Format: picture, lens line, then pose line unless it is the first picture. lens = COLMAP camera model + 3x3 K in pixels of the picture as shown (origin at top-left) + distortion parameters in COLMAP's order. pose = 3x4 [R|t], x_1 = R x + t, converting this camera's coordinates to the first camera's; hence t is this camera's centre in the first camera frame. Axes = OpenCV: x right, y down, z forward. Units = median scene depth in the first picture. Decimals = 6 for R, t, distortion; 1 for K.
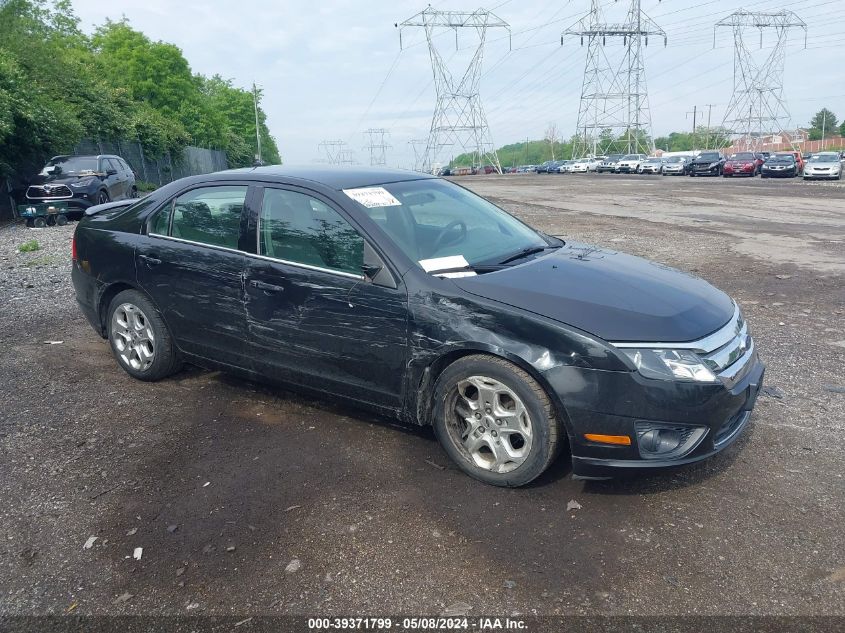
lens RADIAL K [[701.1, 0, 422.5], [0, 701.1, 316.5], [0, 0, 1]] dist [0.062168, -0.091911]
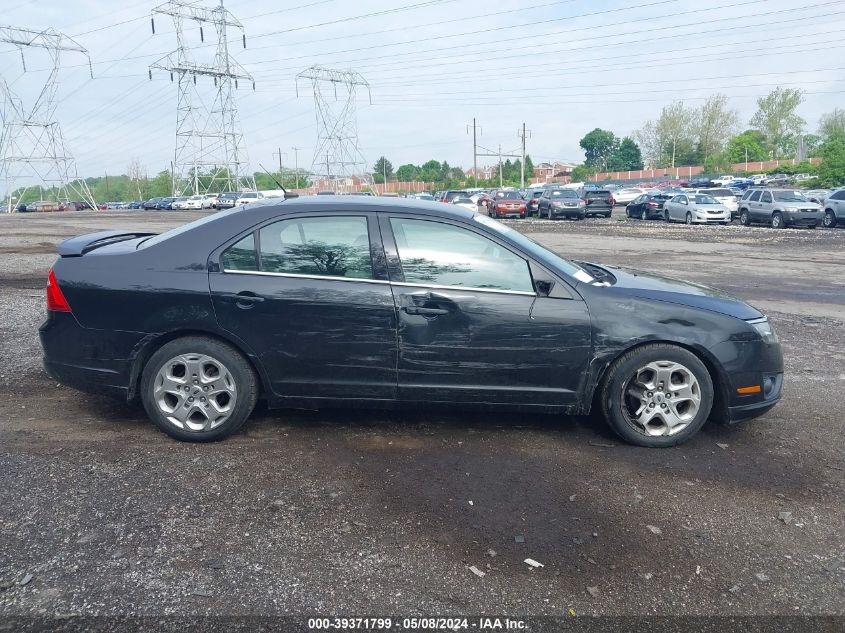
lens RADIAL K [[727.0, 0, 422.5], [0, 727.0, 316.5], [0, 0, 1]] dist [-0.021491, -0.002780]
pose [[0.802091, -0.082937, 0.591414, -0.117122], [0.116693, 0.992986, -0.019011, -0.002144], [-0.585690, 0.084262, 0.806144, 0.022276]]
